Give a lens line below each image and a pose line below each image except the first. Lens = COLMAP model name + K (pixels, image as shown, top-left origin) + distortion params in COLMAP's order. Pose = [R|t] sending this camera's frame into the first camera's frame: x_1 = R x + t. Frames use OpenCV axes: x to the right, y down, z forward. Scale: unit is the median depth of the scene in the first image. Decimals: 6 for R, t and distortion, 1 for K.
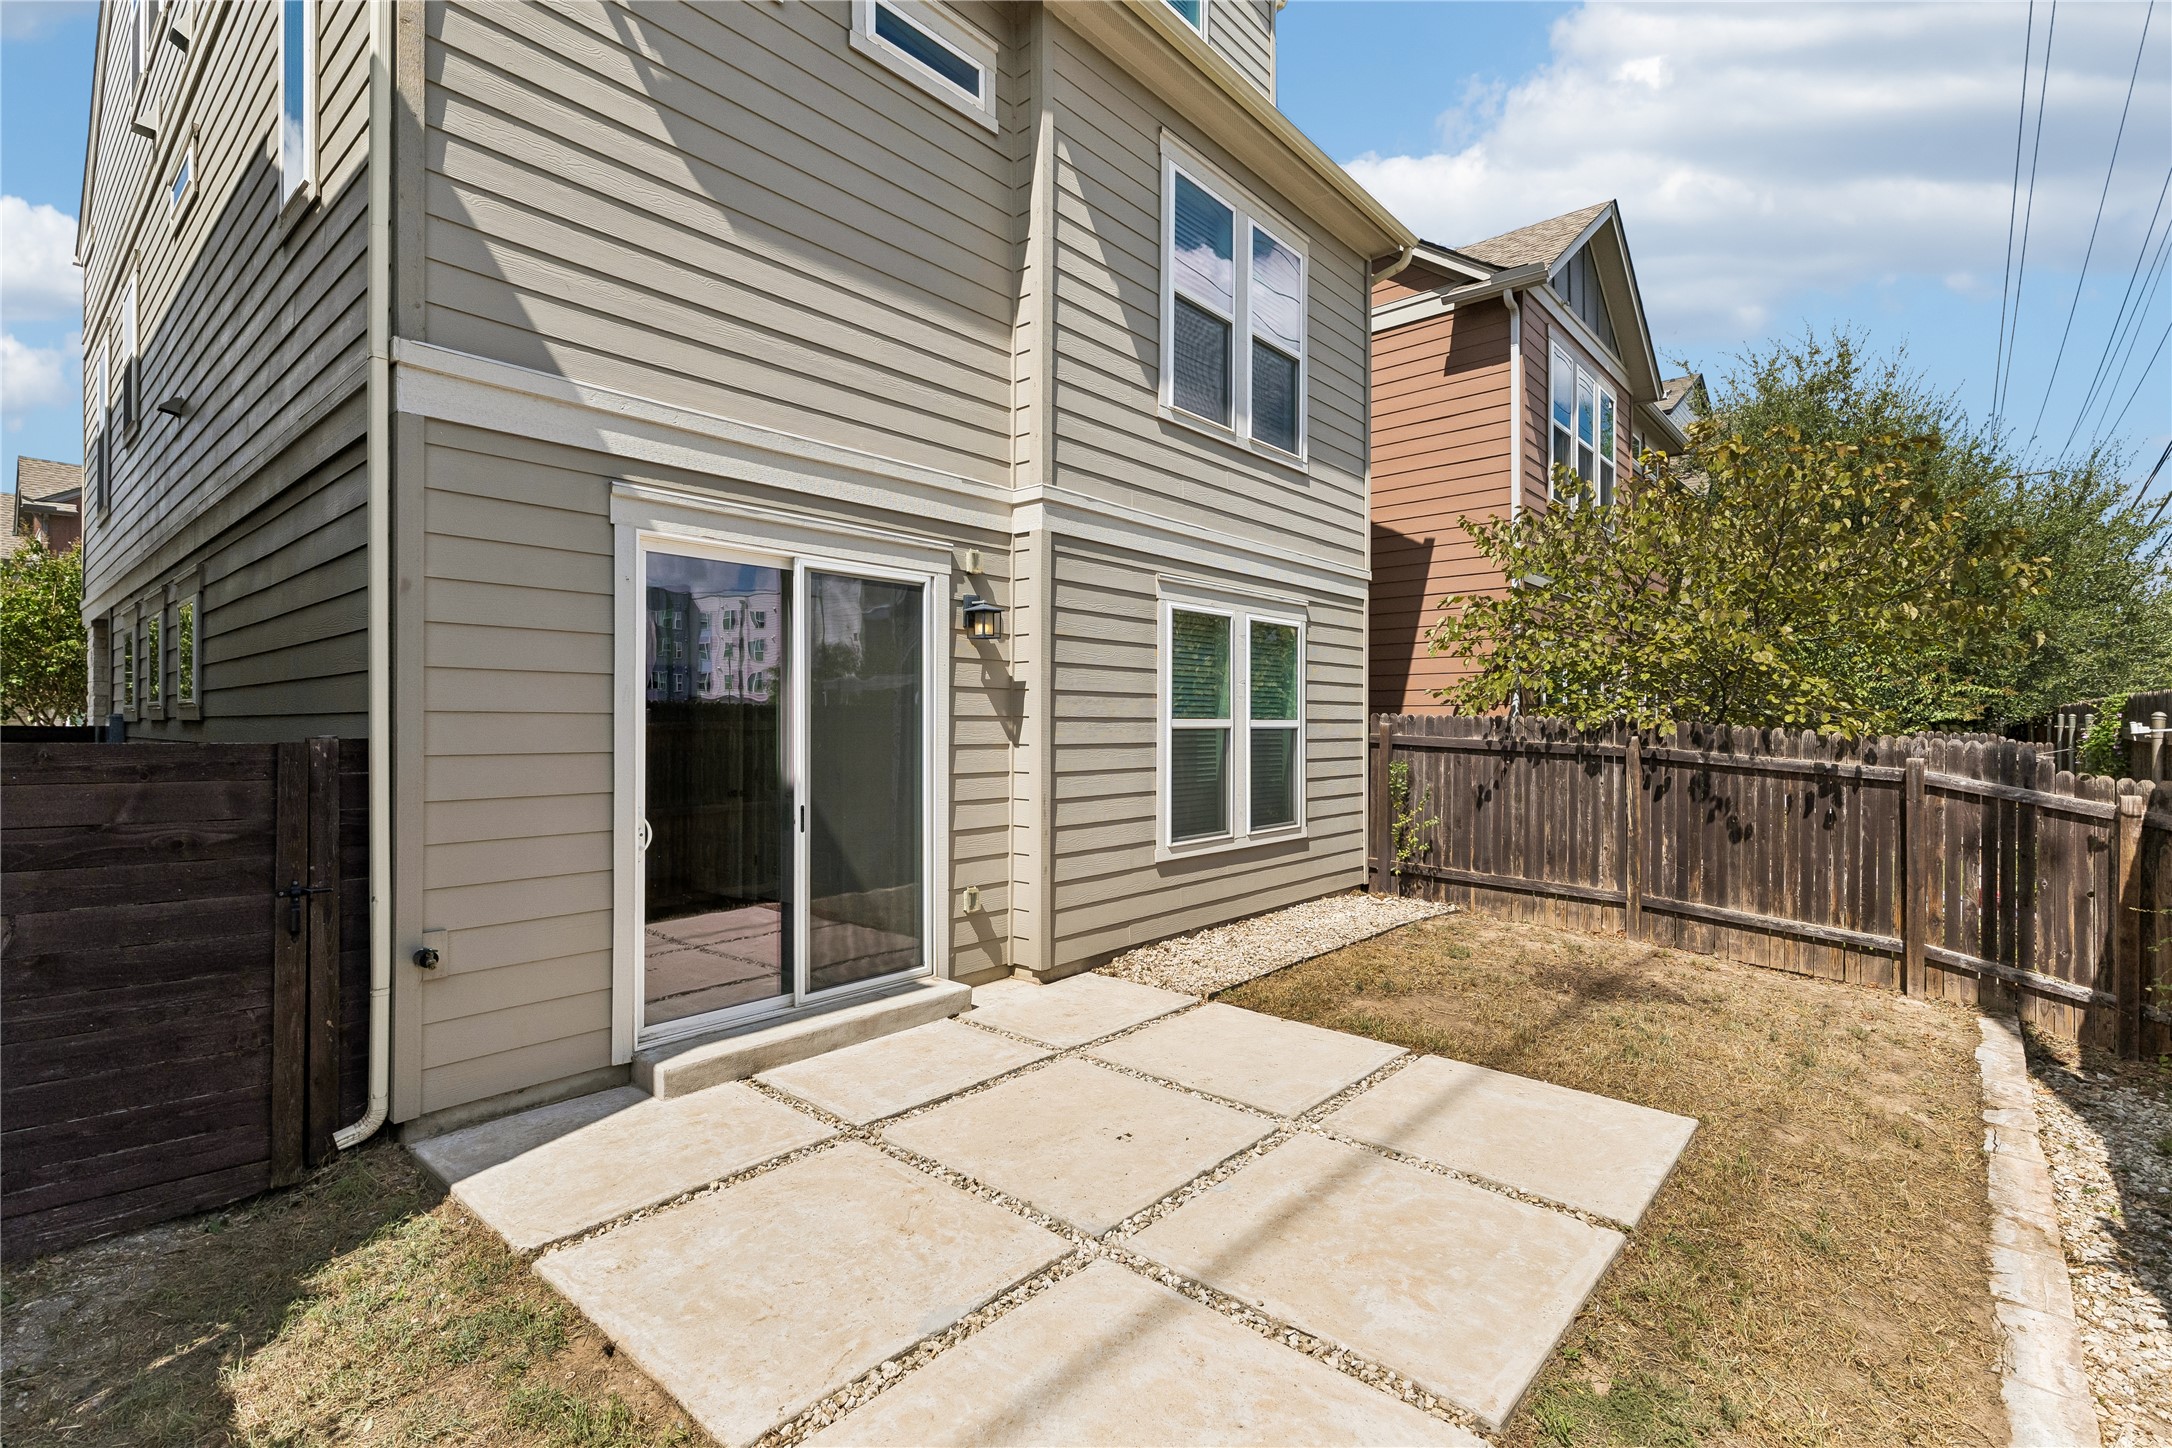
lens RADIAL K [[996.0, 0, 1084.6], [0, 996.0, 723.7], [0, 0, 1]] dist [0.002550, 0.000059]
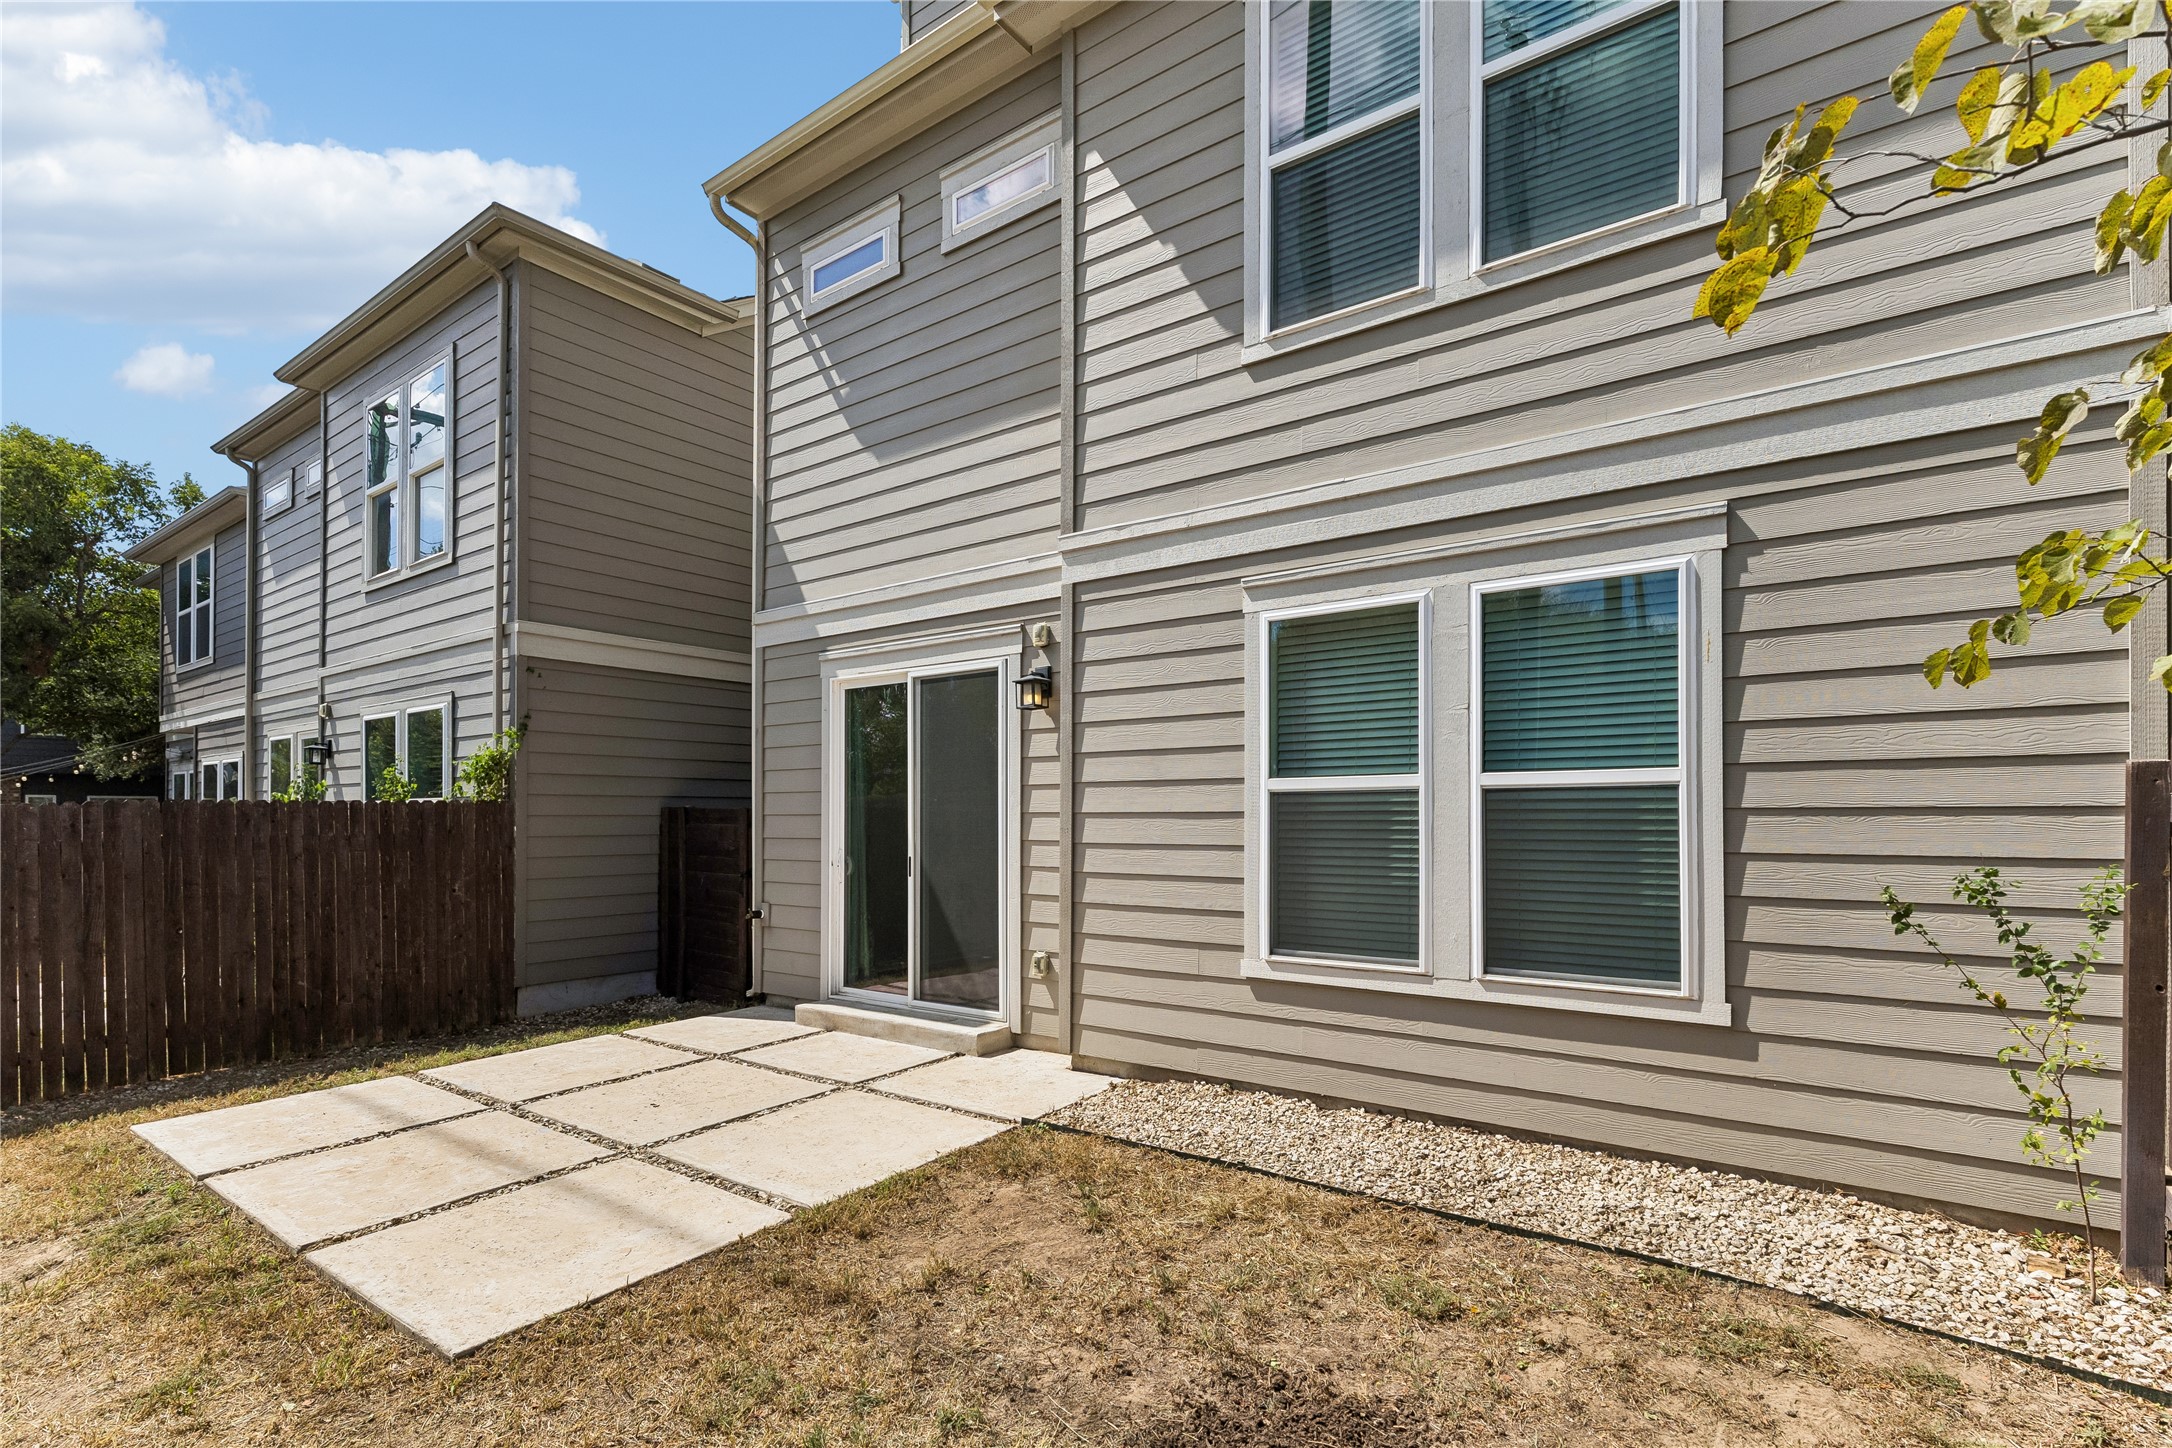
lens RADIAL K [[996.0, 0, 1080.9], [0, 996.0, 819.0], [0, 0, 1]] dist [0.002550, 0.000059]
pose [[0.091730, -0.008468, -0.995748, 0.813318], [-0.004953, 0.999948, -0.008960, 0.032311], [0.995772, 0.005754, 0.091683, 0.844118]]
